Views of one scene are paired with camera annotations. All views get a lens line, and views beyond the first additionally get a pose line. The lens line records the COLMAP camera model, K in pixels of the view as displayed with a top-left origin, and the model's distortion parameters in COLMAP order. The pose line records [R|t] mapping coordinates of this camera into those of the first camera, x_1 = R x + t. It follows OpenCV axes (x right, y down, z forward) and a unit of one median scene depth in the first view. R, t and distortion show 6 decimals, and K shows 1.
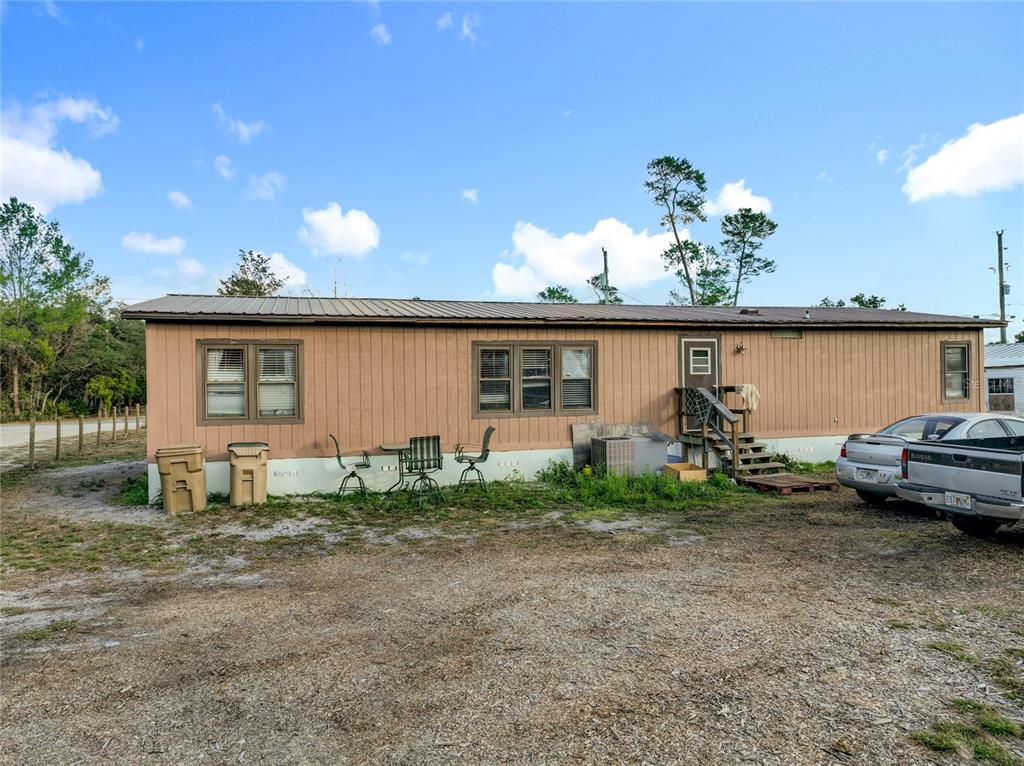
lens RADIAL K [[720.9, 0, 512.0], [0, 720.9, 383.0], [0, 0, 1]] dist [0.003336, -0.000185]
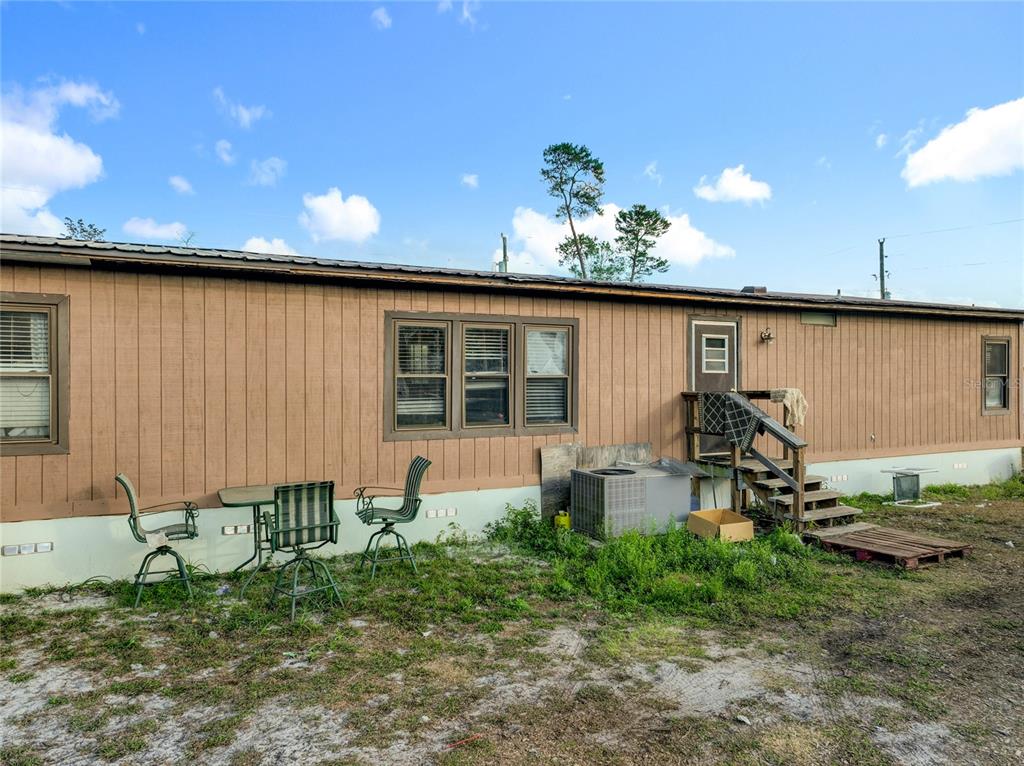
lens RADIAL K [[720.9, 0, 512.0], [0, 720.9, 383.0], [0, 0, 1]] dist [0.003336, -0.000185]
pose [[0.984807, 0.012644, 0.173191, -0.051907], [-0.012696, 0.999919, -0.000805, 0.000534], [-0.173187, -0.001406, 0.984888, 0.371773]]
